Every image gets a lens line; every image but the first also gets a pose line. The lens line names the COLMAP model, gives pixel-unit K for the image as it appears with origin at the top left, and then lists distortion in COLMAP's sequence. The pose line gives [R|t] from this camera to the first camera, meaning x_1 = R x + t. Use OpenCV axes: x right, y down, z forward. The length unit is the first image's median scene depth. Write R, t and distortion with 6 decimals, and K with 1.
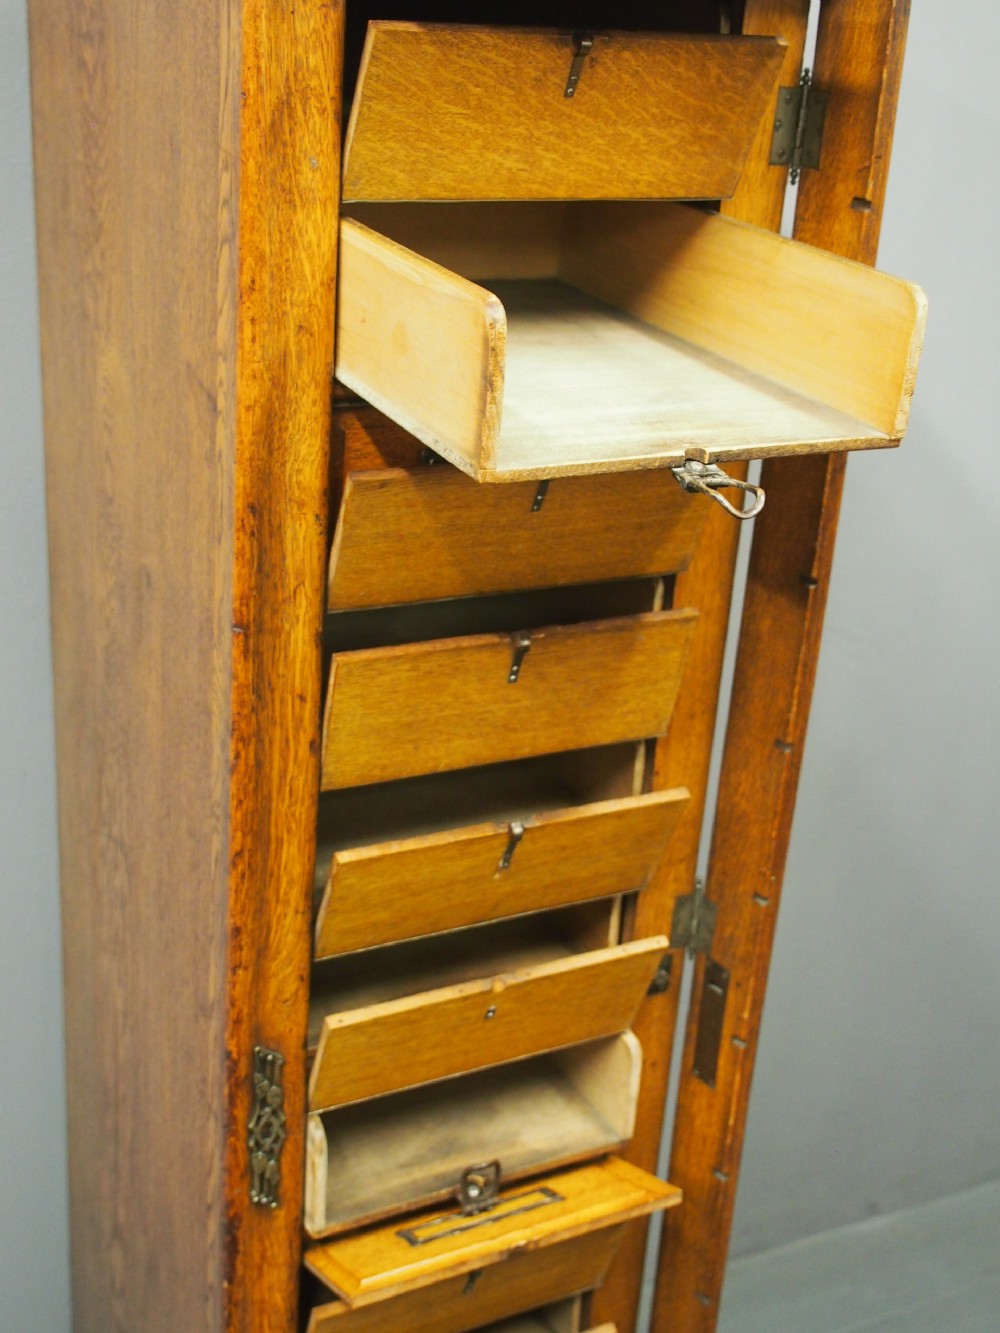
lens RADIAL K [[1728.1, 0, 491.1], [0, 1728.1, 669.9], [0, 0, 1]] dist [0.000468, 0.000000]
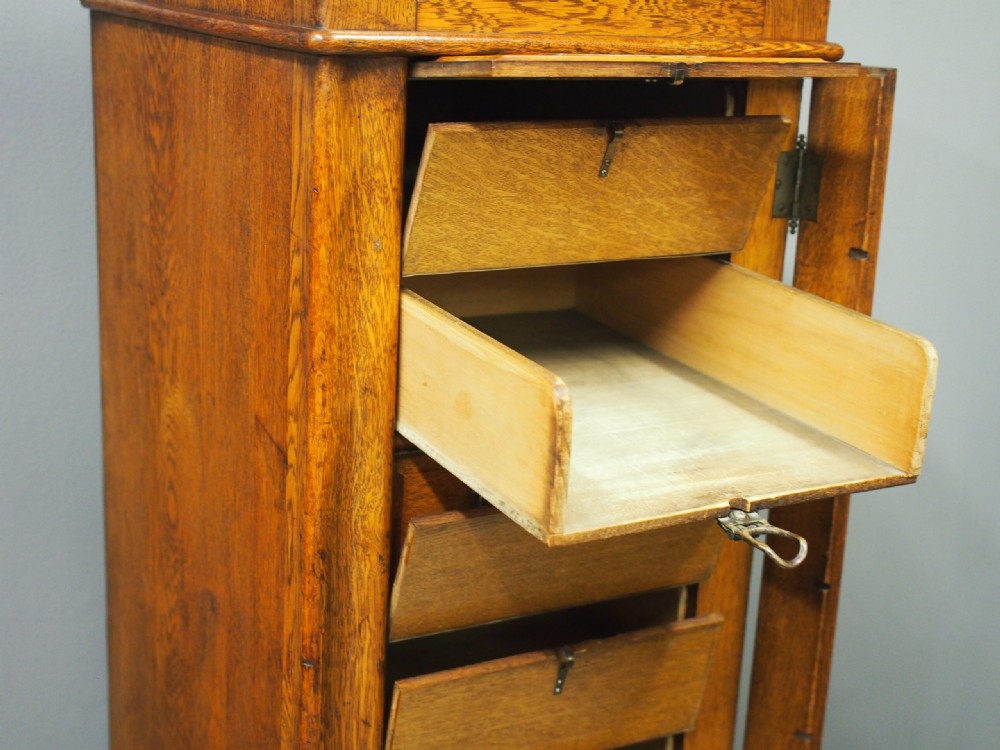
lens RADIAL K [[1537.4, 0, 496.1], [0, 1537.4, 389.0], [0, 0, 1]] dist [0.010401, 0.000000]
pose [[0.999100, -0.027350, 0.032415, -0.053177], [0.030769, 0.993439, -0.110145, -0.079600], [-0.029190, 0.111043, 0.993387, 0.029740]]
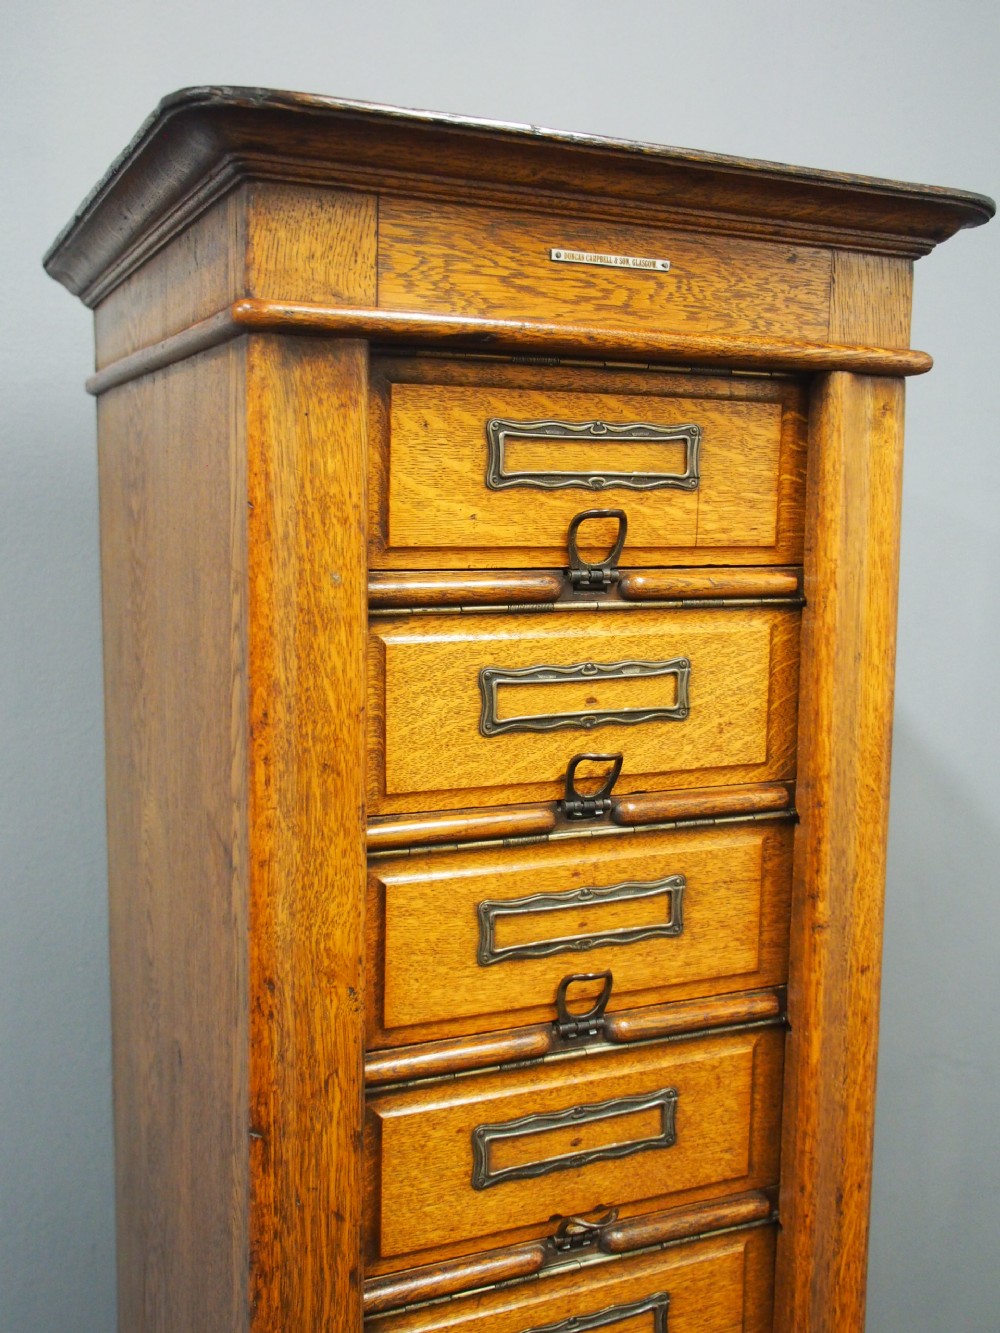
lens RADIAL K [[1366.1, 0, 492.7], [0, 1366.1, 662.1], [0, 0, 1]] dist [0.005298, 0.000000]
pose [[0.996660, -0.045700, -0.067679, 0.017612], [0.025523, 0.961553, -0.273433, -0.055076], [0.077572, 0.270792, 0.959507, 0.311543]]
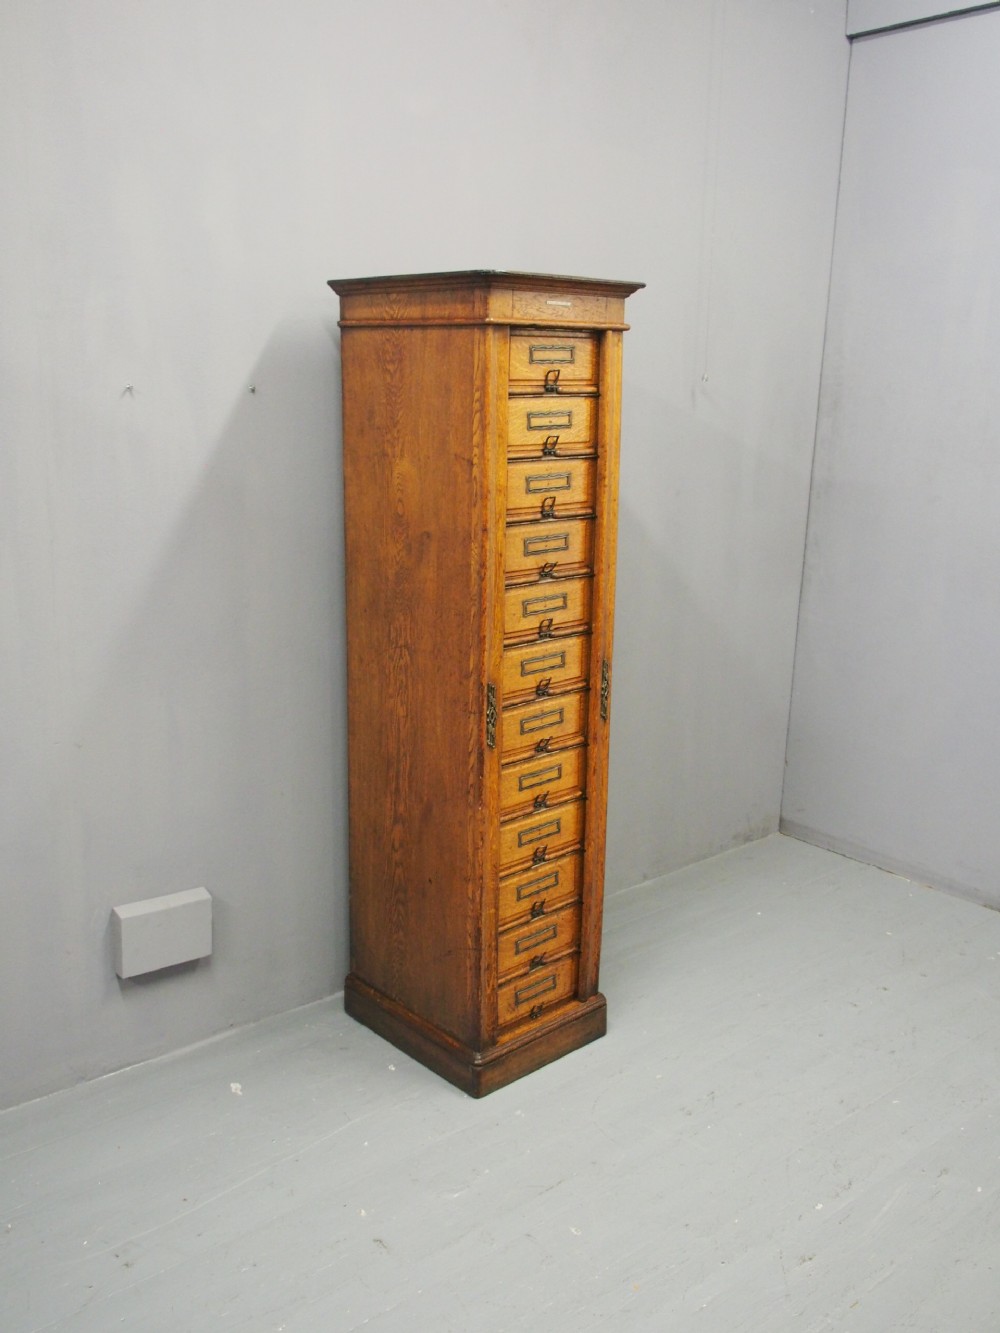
lens RADIAL K [[1316.7, 0, 492.4], [0, 1316.7, 658.6], [0, 0, 1]] dist [-0.002971, 0.000000]
pose [[0.965820, -0.113914, 0.232842, -0.687322], [0.145545, 0.981616, -0.123480, 0.482636], [-0.214495, 0.153148, 0.964644, -1.253112]]
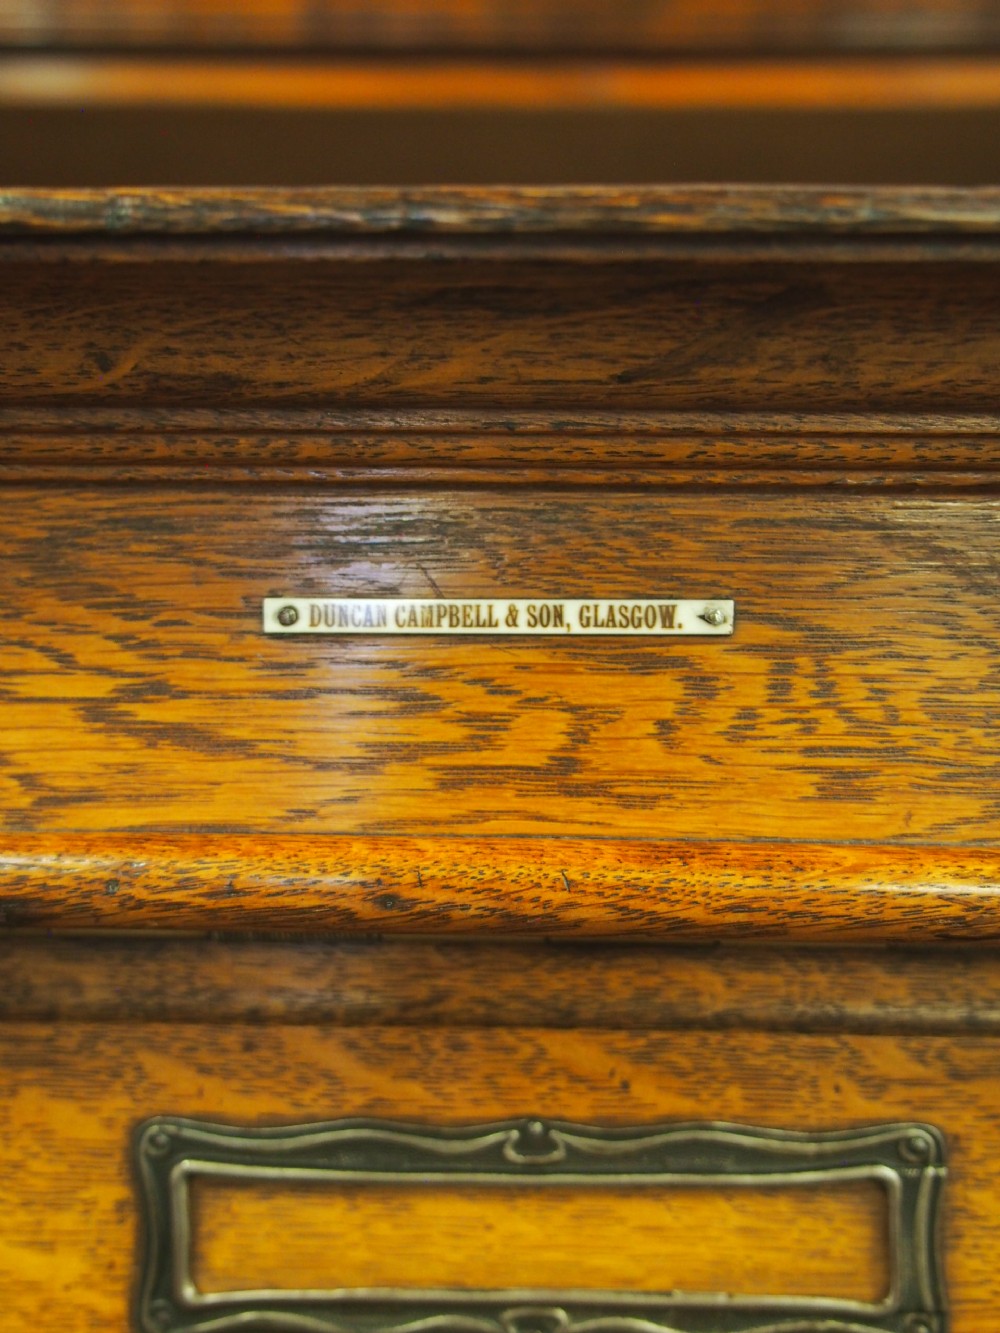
lens RADIAL K [[1366.1, 0, 496.3], [0, 1366.1, 666.4], [0, 0, 1]] dist [0.005298, 0.000000]
pose [[0.856917, -0.070017, -0.510677, 0.128825], [-0.146806, 0.916548, -0.372005, -0.328638], [0.494107, 0.393748, 0.775127, 0.729542]]
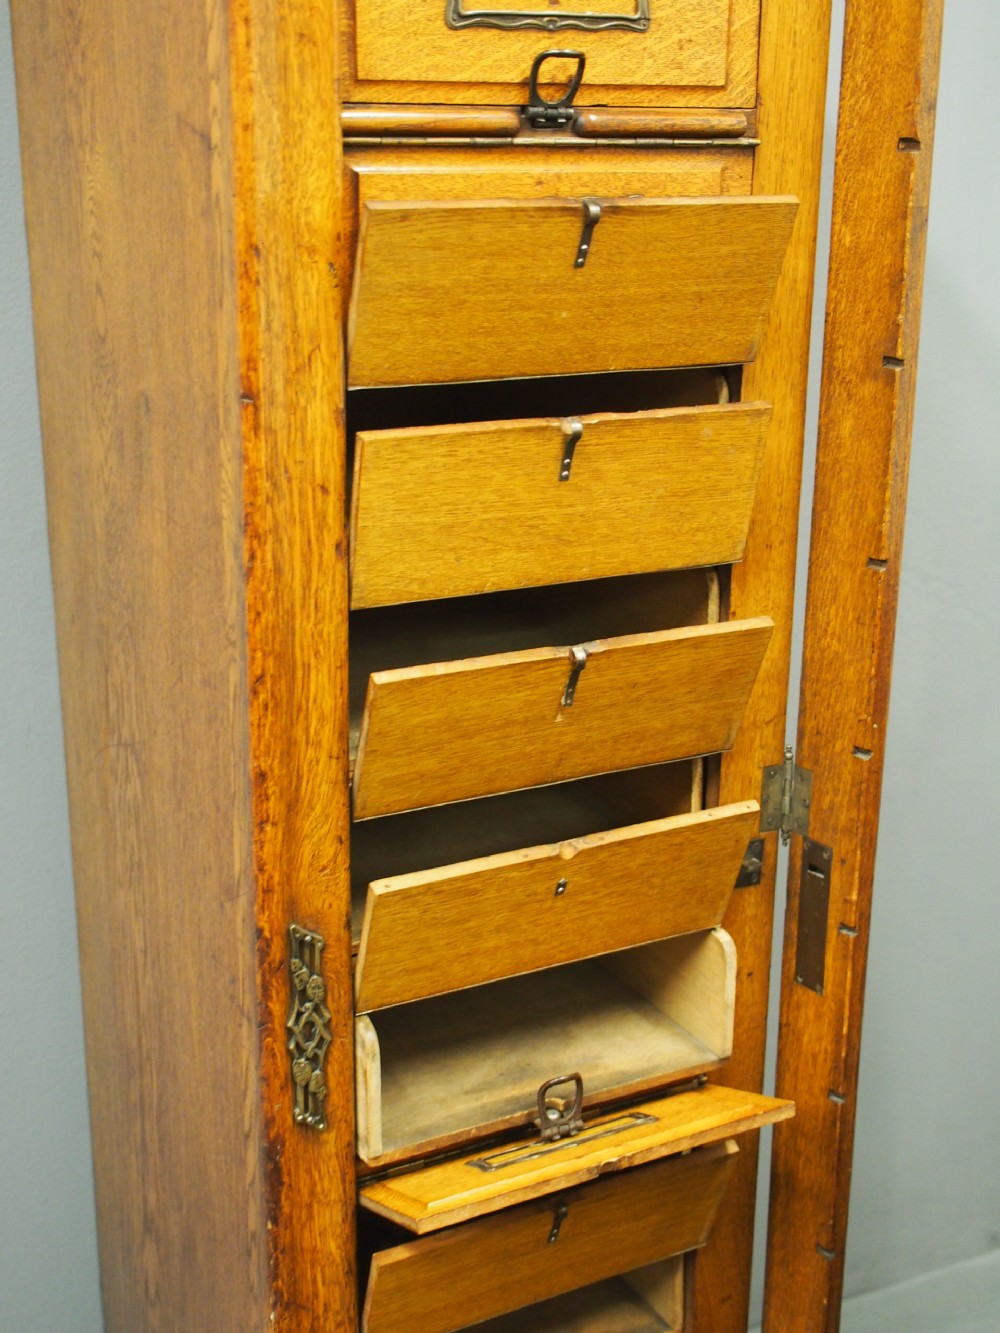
lens RADIAL K [[1728.1, 0, 488.5], [0, 1728.1, 662.1], [0, 0, 1]] dist [0.000468, 0.000000]
pose [[0.998193, -0.057047, -0.018880, -0.015230], [0.054992, 0.993893, -0.095669, 0.185646], [0.024222, 0.094458, 0.995234, 0.142929]]
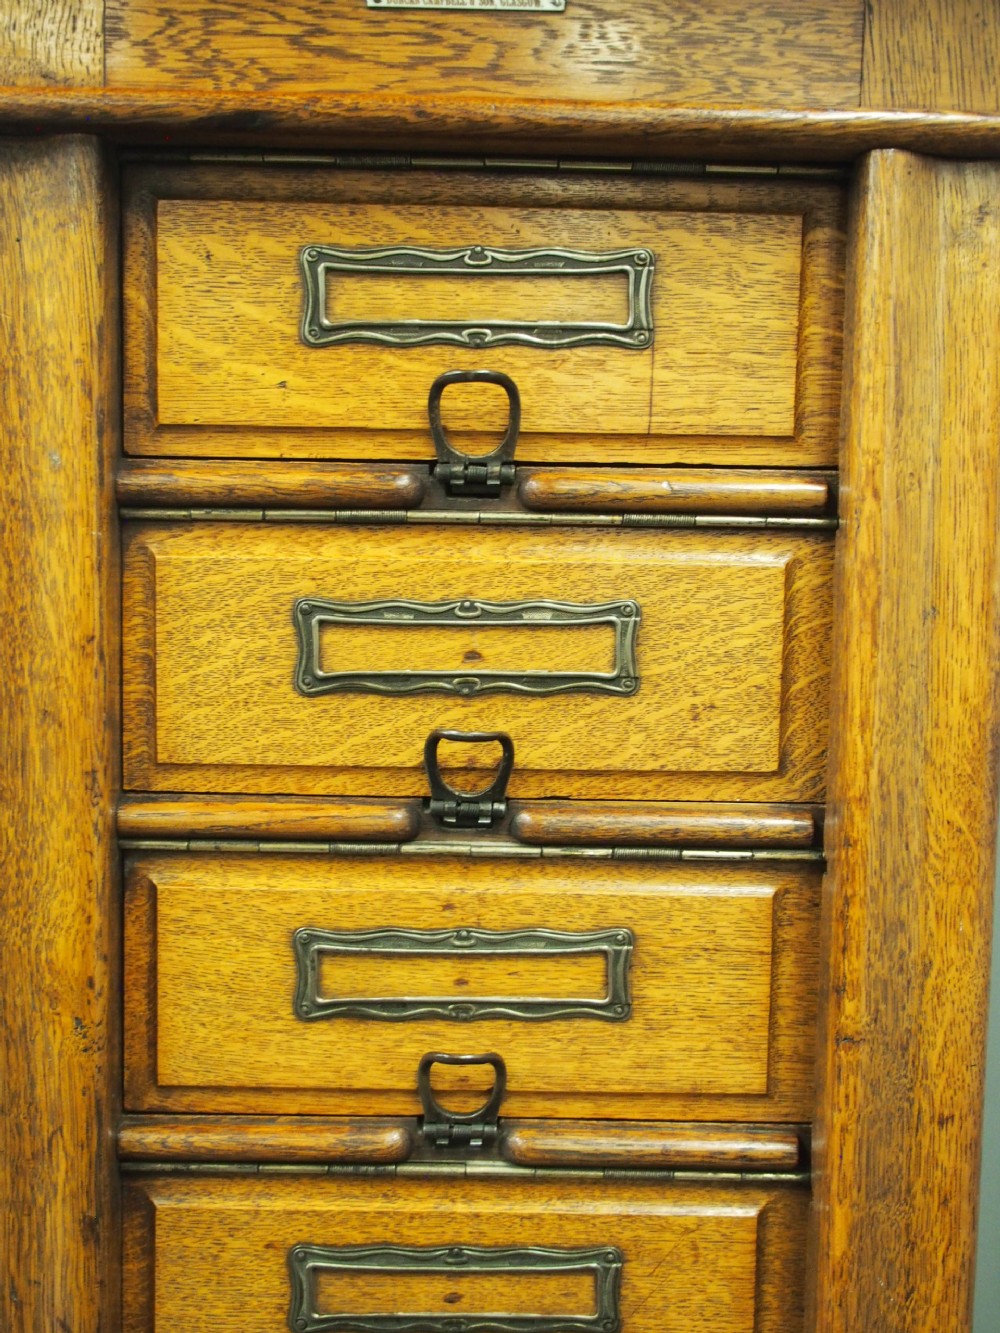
lens RADIAL K [[1415.0, 0, 494.1], [0, 1415.0, 656.0], [0, 0, 1]] dist [-0.007031, 0.000000]
pose [[0.885133, -0.012193, -0.465178, 0.248136], [-0.139259, 0.946902, -0.289799, -0.081217], [0.444012, 0.321291, 0.836436, 0.566584]]
